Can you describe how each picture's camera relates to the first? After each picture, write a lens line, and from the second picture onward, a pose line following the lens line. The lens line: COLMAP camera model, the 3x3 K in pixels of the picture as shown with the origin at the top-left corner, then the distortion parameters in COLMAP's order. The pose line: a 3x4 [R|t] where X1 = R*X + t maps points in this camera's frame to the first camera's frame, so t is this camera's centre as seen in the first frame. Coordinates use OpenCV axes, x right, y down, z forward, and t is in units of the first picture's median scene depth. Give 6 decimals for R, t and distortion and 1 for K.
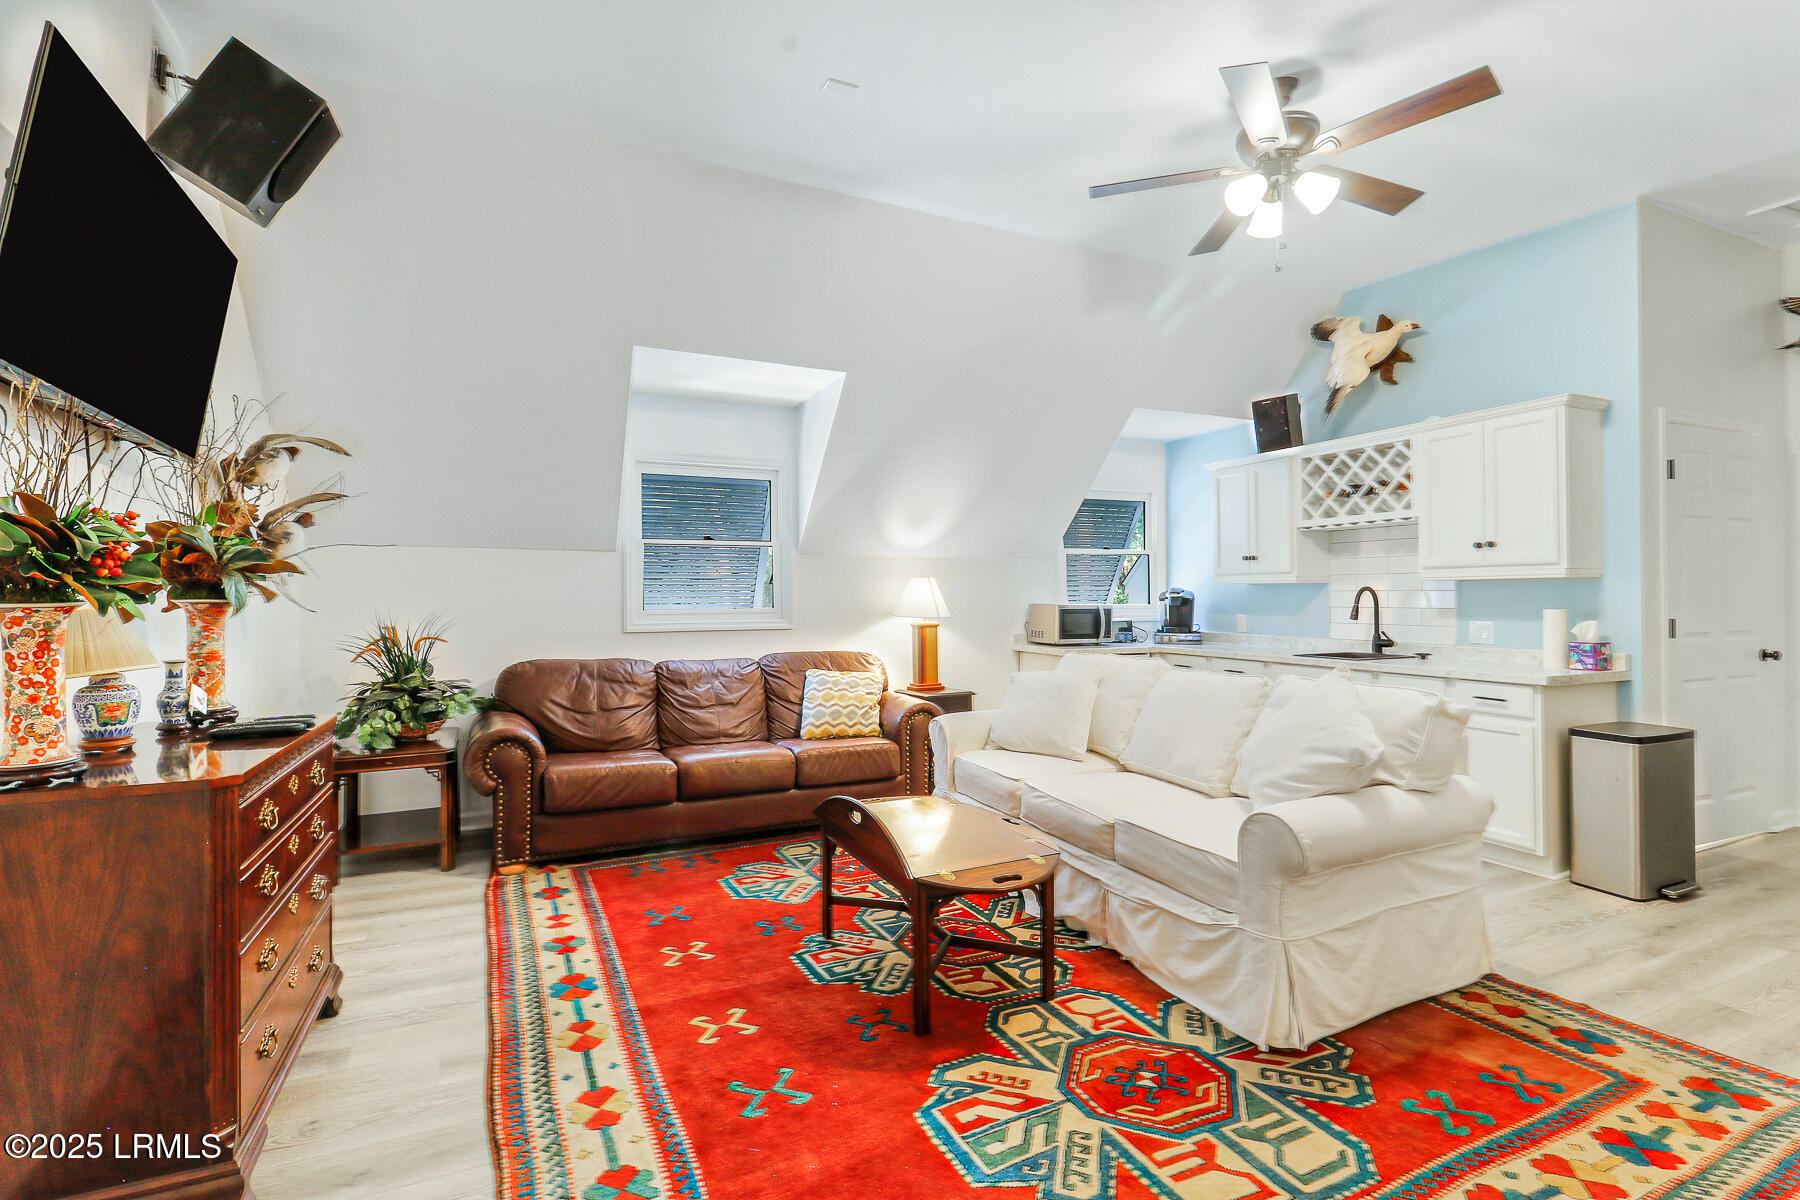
lens RADIAL K [[828.9, 0, 896.7], [0, 828.9, 586.8], [0, 0, 1]] dist [-0.000170, 0.000020]
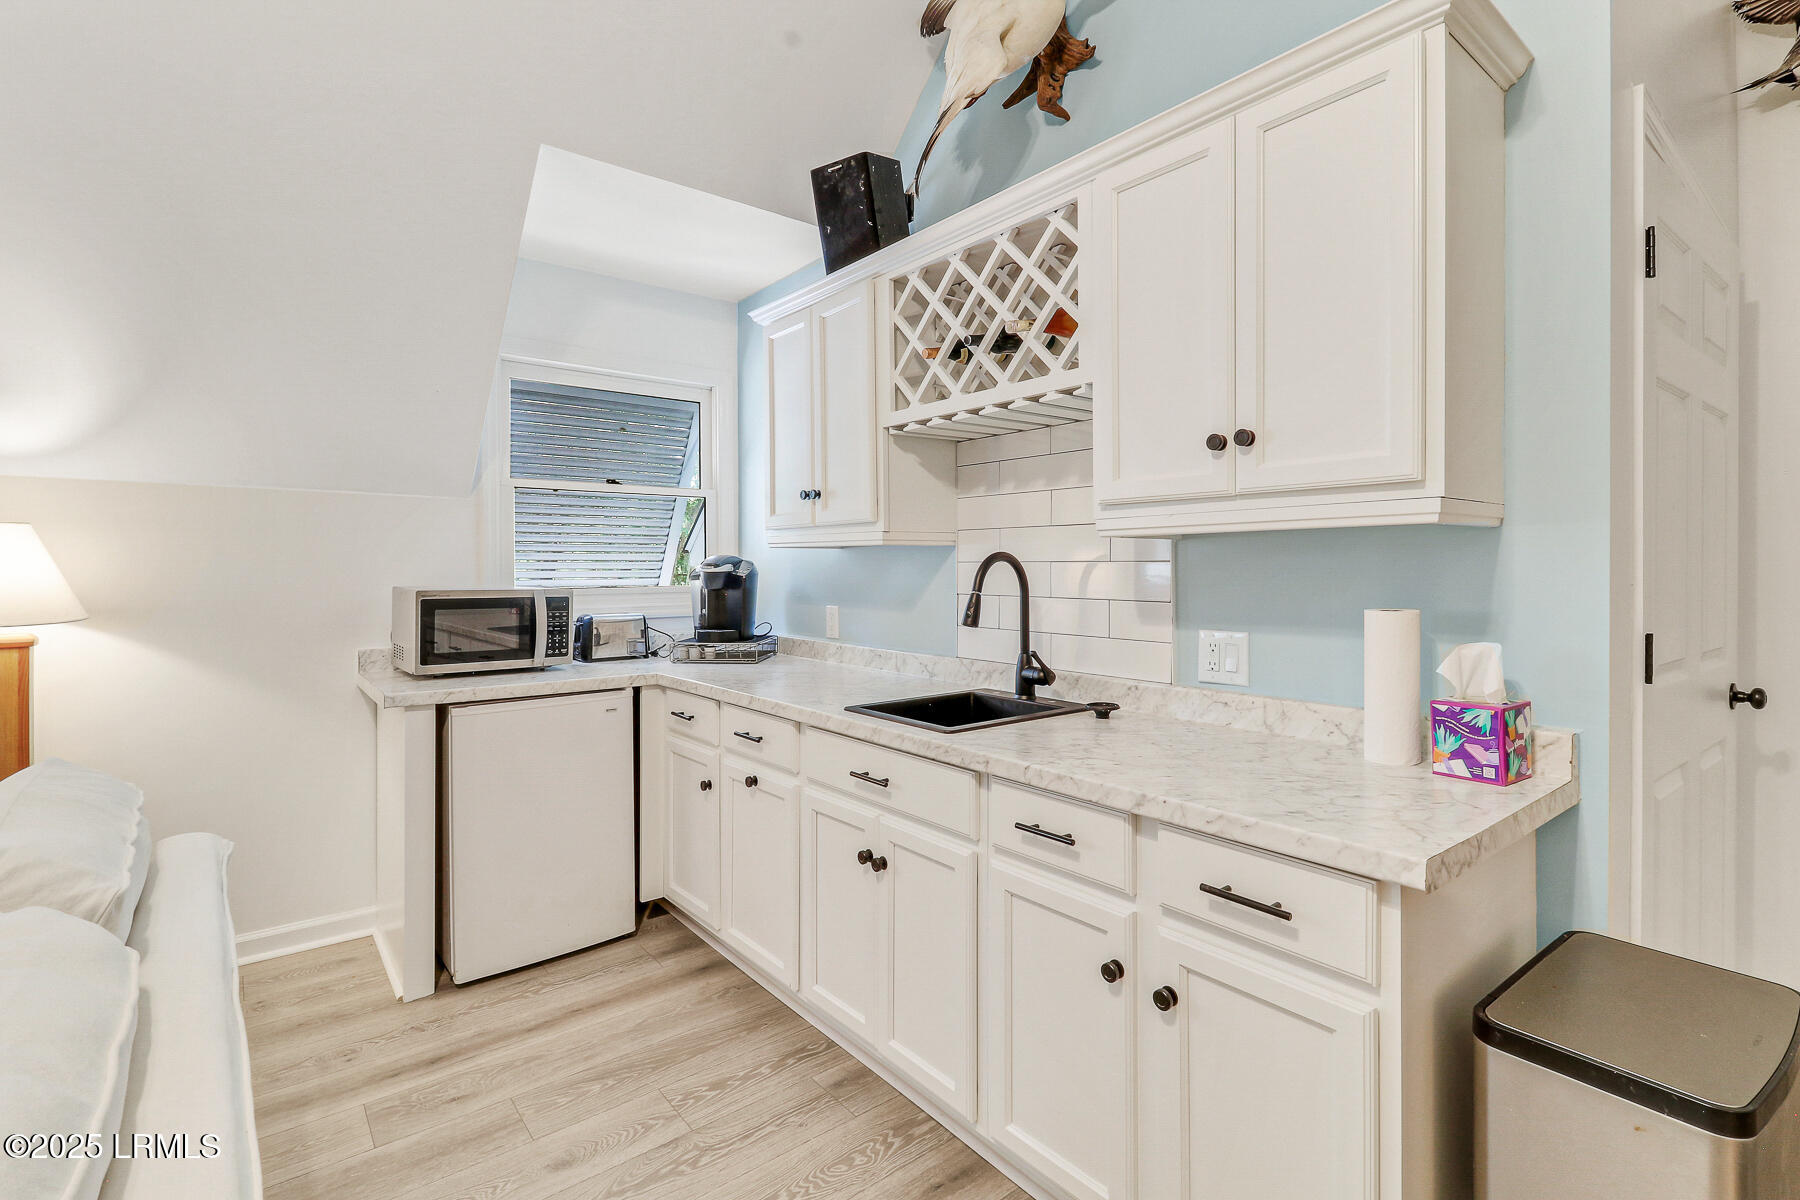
lens RADIAL K [[834.3, 0, 899.8], [0, 834.3, 564.4], [0, 0, 1]] dist [0.001043, 0.000052]
pose [[0.968967, 0.002624, 0.247176, 0.394297], [-0.004321, 0.999971, 0.006323, 0.003679], [-0.247152, -0.007195, 0.968950, 0.562977]]
